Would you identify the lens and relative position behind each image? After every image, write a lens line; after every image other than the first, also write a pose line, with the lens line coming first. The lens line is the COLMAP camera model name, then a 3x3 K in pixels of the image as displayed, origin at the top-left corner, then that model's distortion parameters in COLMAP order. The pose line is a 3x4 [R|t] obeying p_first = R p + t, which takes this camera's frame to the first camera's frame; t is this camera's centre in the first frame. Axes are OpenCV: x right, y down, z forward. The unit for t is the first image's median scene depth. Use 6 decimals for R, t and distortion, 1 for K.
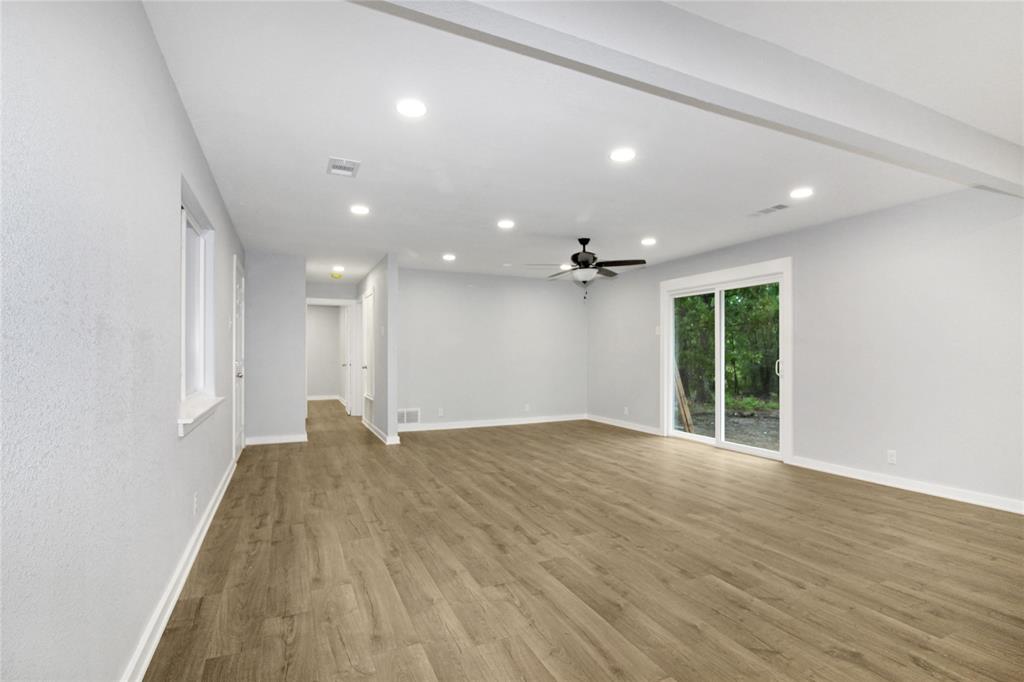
lens RADIAL K [[486.2, 0, 512.0], [0, 486.2, 341.0], [0, 0, 1]] dist [0.009984, -0.018784]
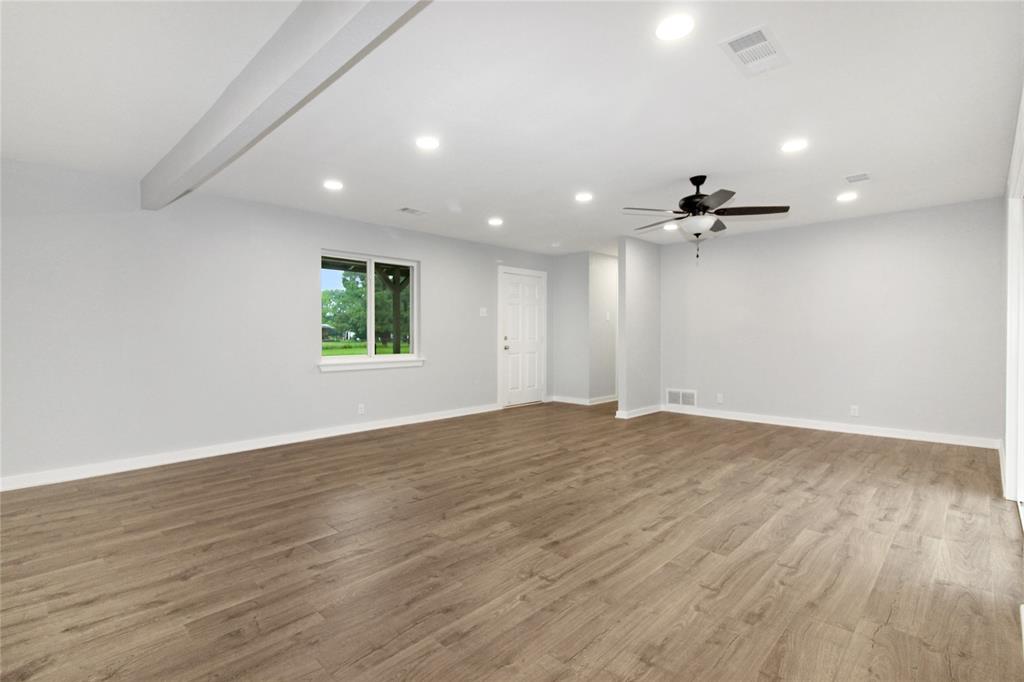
lens RADIAL K [[481.2, 0, 512.0], [0, 481.2, 341.0], [0, 0, 1]] dist [0.011171, -0.000205]
pose [[0.353251, 0.009251, -0.935483, 1.163461], [0.031623, 0.999262, 0.021823, 0.023514], [0.934994, -0.037292, 0.352697, 0.735576]]
